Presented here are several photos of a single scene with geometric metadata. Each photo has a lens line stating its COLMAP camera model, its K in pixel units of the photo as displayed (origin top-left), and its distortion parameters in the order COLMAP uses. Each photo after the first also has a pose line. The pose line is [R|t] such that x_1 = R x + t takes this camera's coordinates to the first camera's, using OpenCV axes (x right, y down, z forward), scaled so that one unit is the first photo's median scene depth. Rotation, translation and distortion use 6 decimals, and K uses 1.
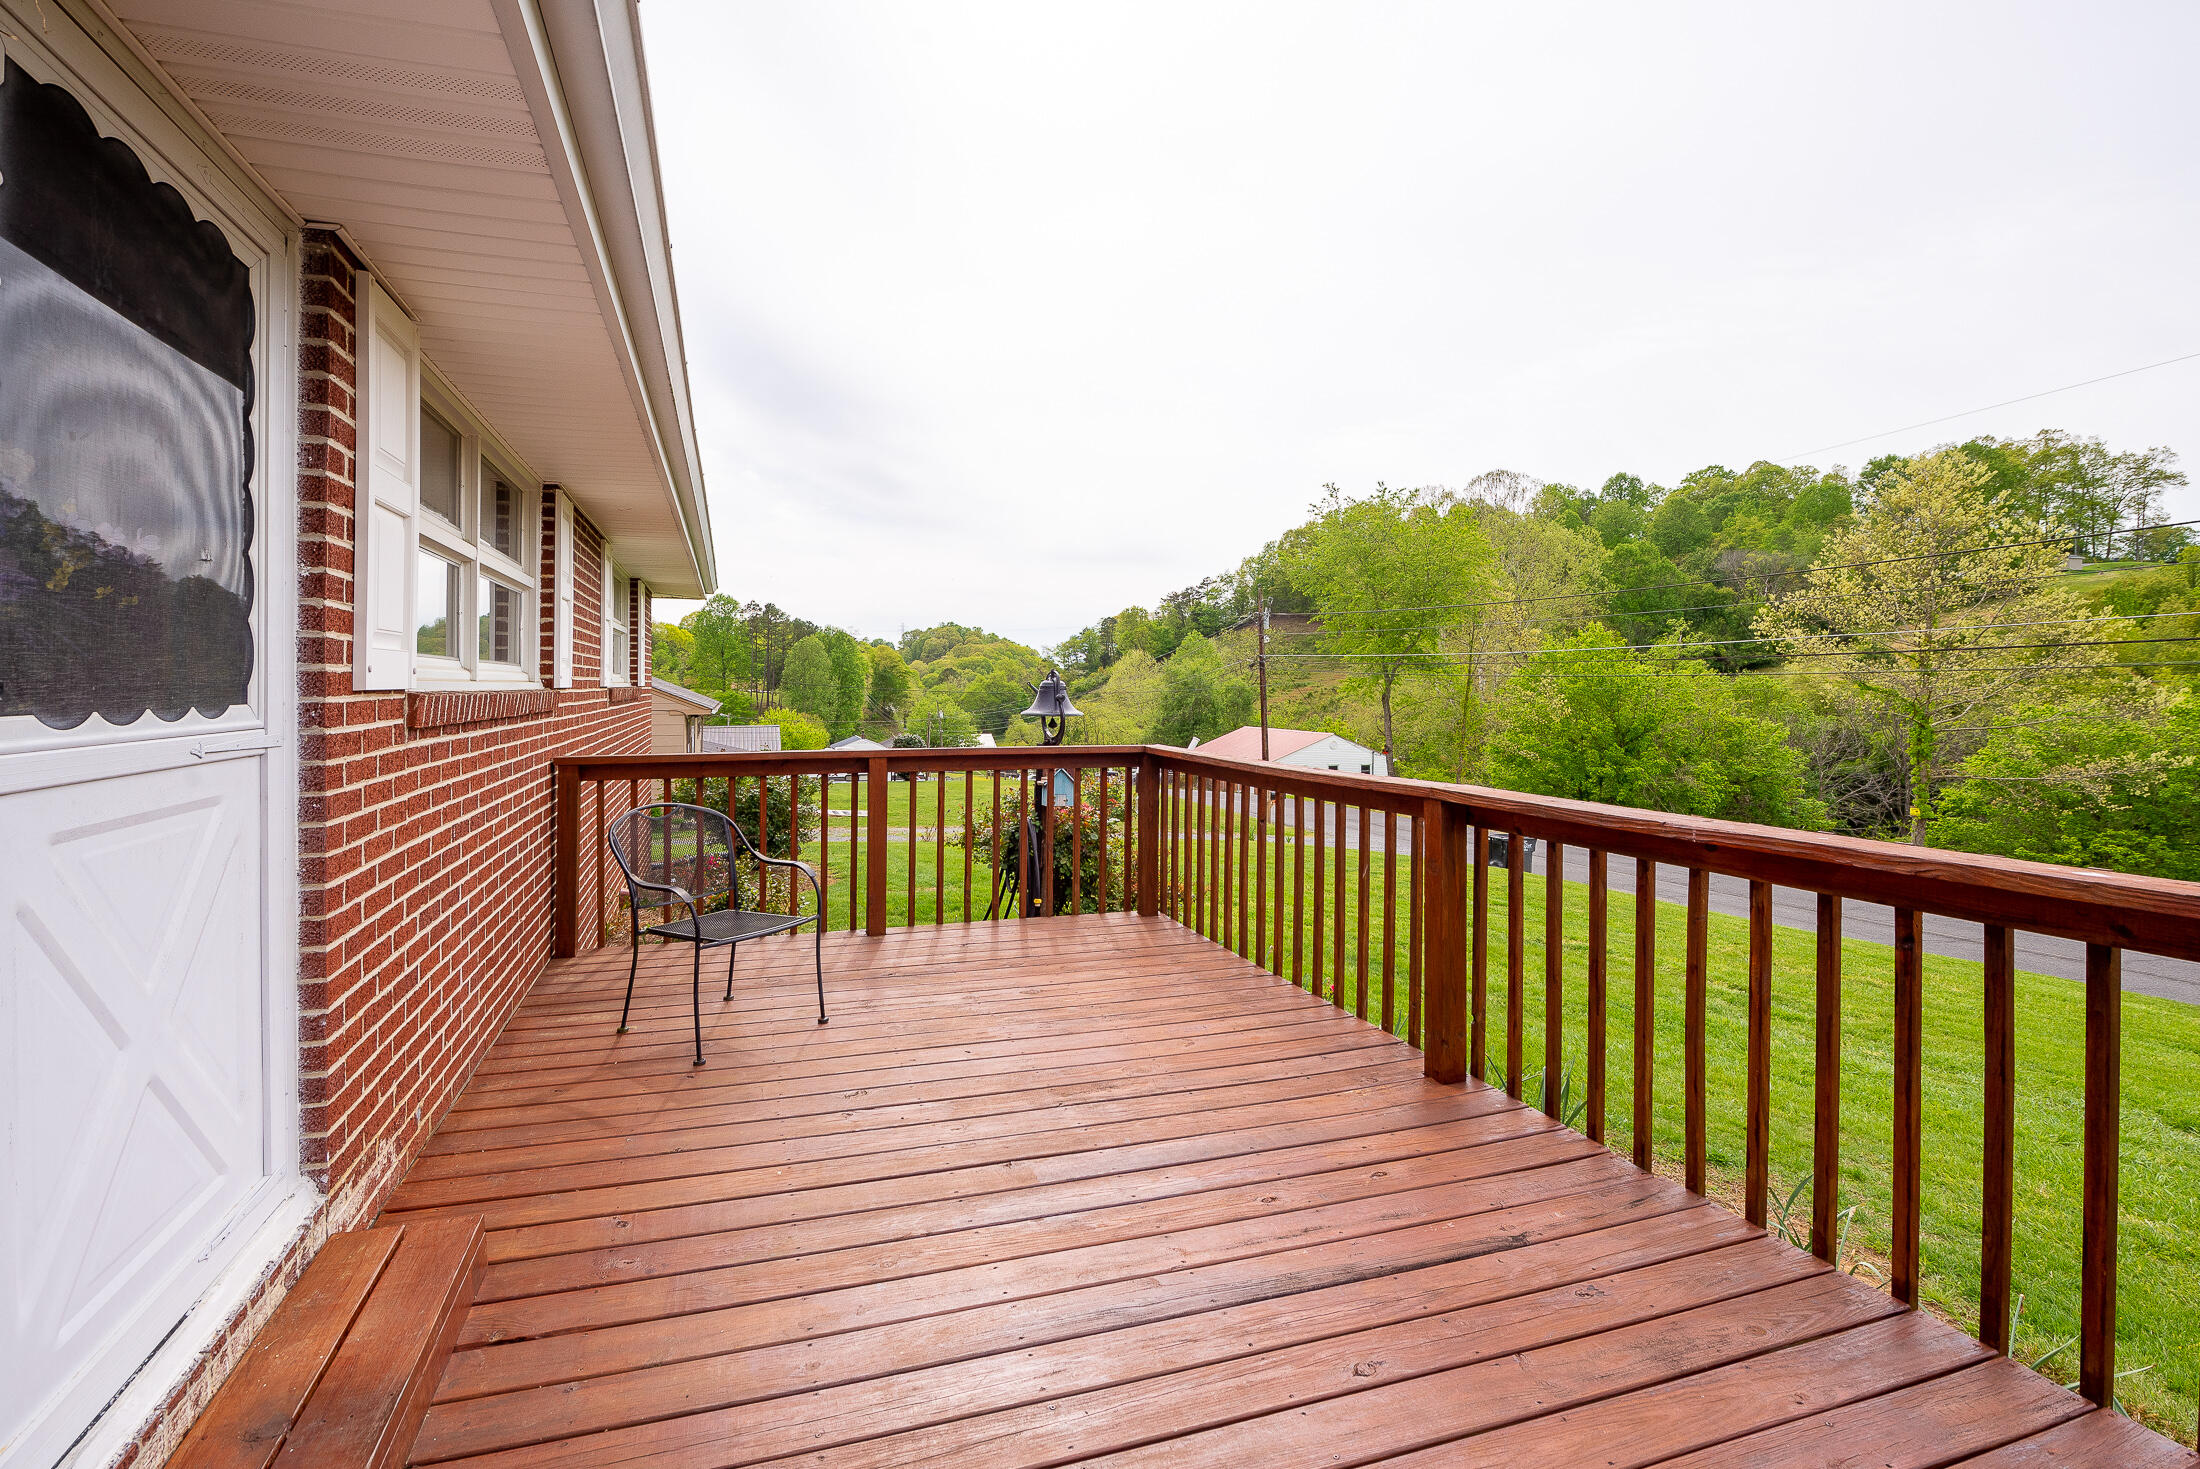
lens RADIAL K [[955.9, 0, 1038.5], [0, 955.9, 693.4], [0, 0, 1]] dist [-0.004887, -0.000219]
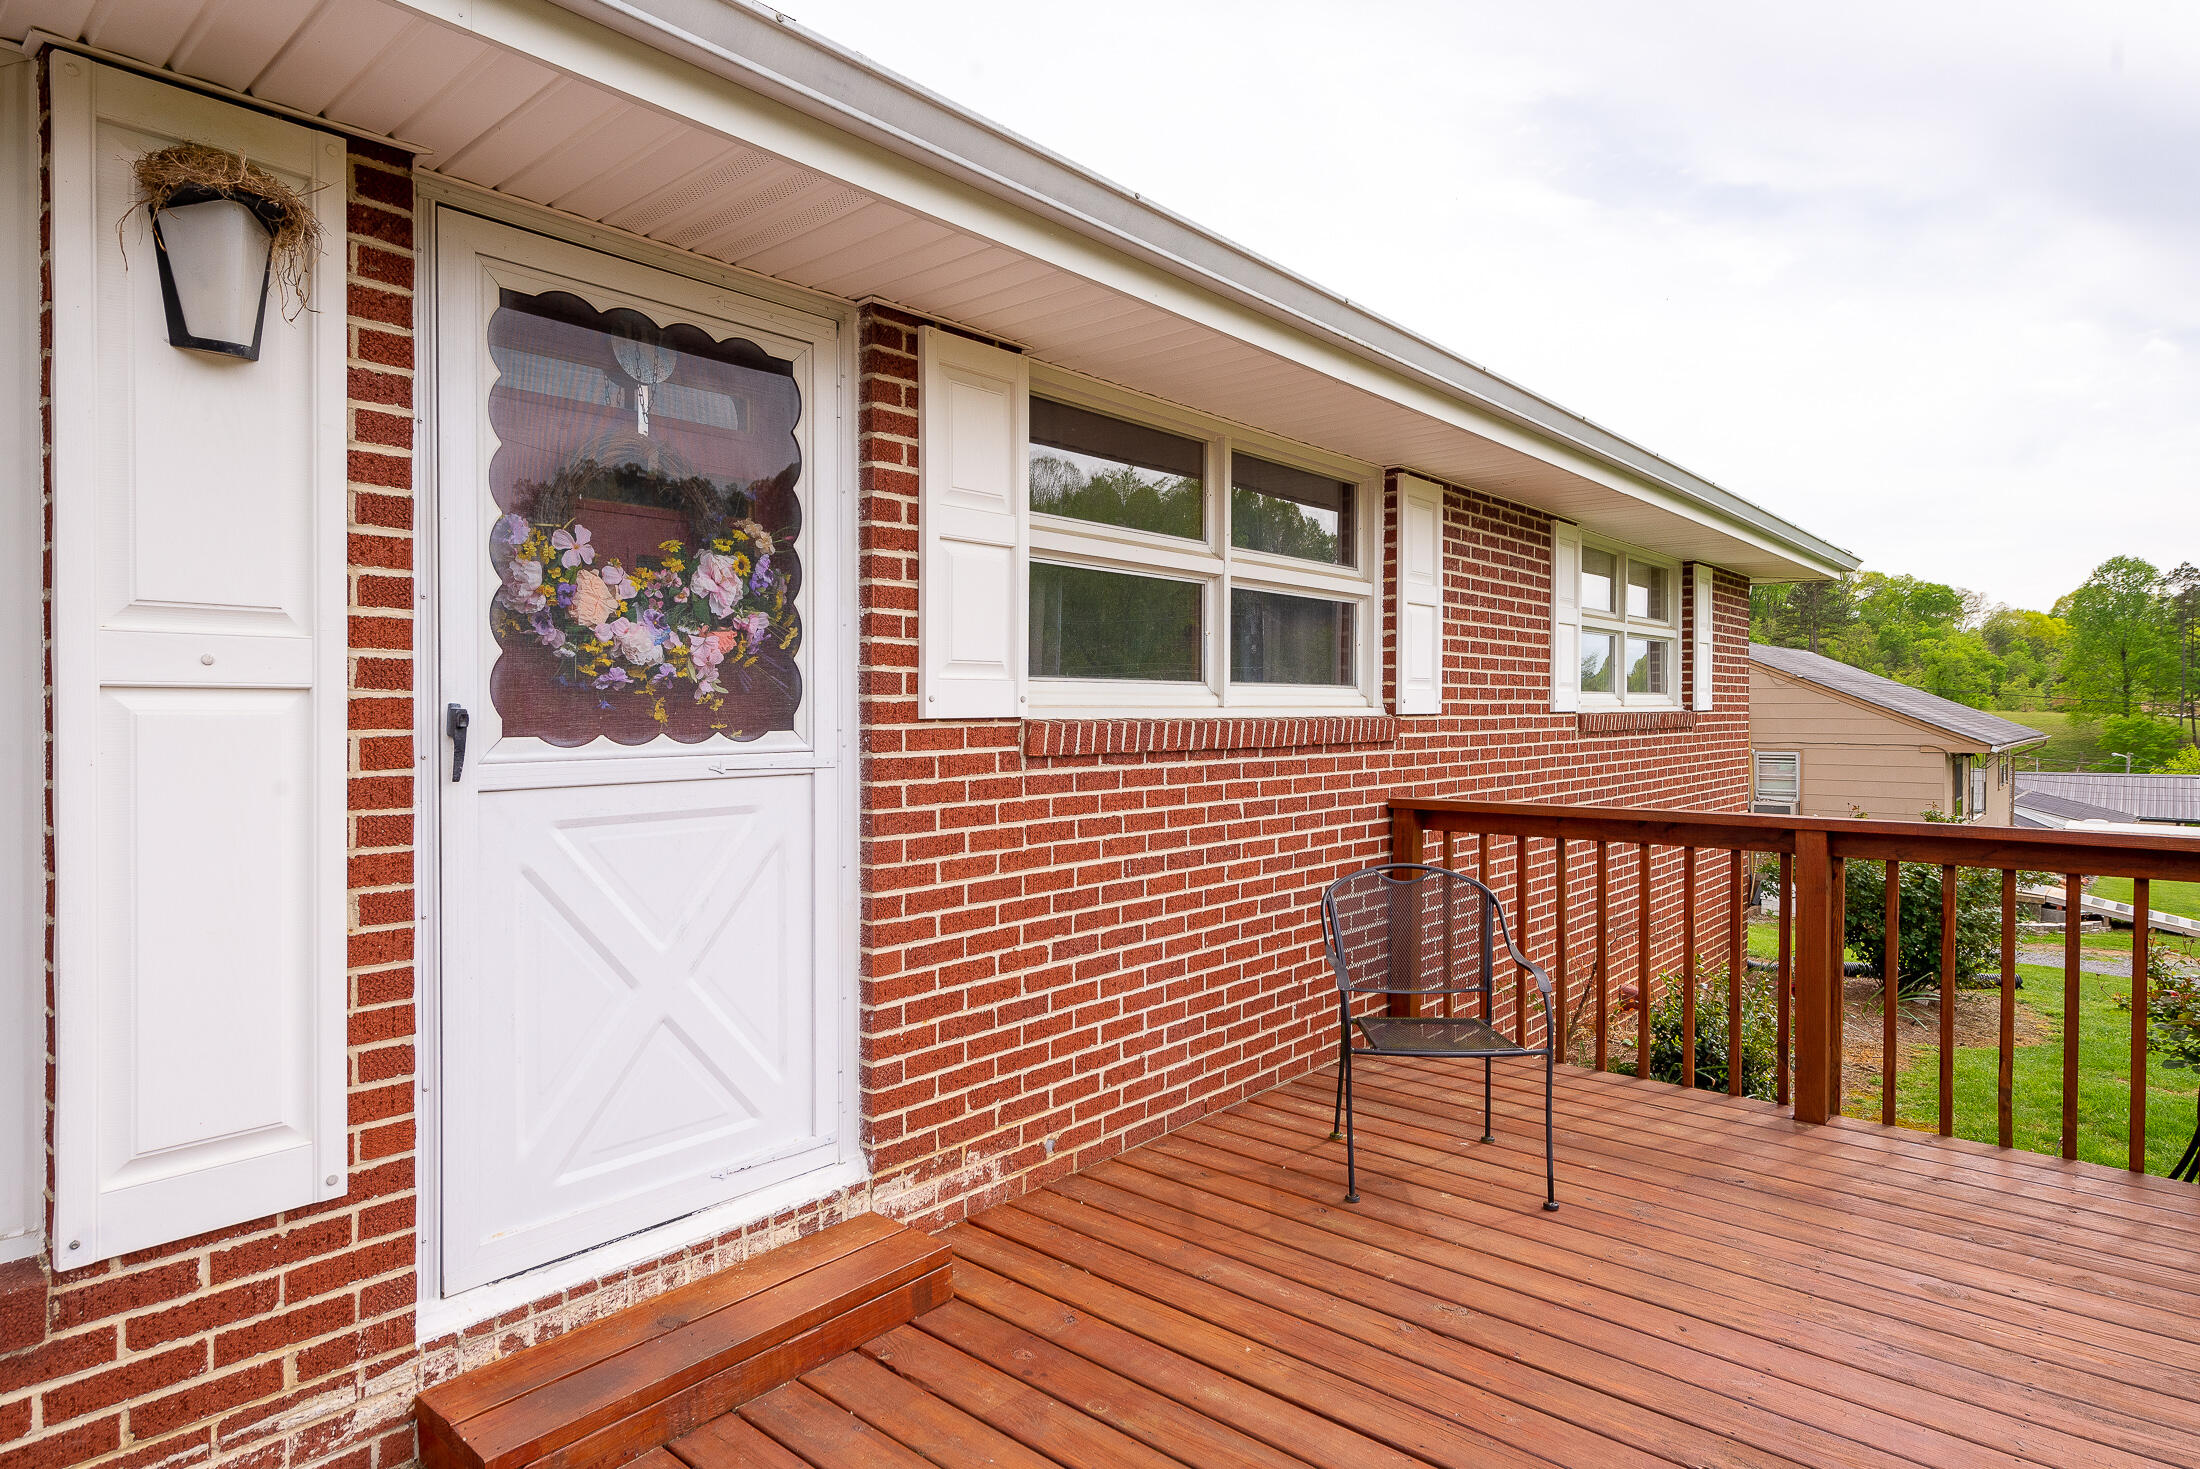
lens RADIAL K [[1276.9, 0, 1098.9], [0, 1276.9, 722.2], [0, 0, 1]] dist [0.008724, 0.000767]
pose [[0.541186, 0.008813, -0.840856, 0.599819], [-0.005897, 0.999960, 0.006685, -0.010127], [0.840882, 0.001340, 0.541217, 0.389582]]
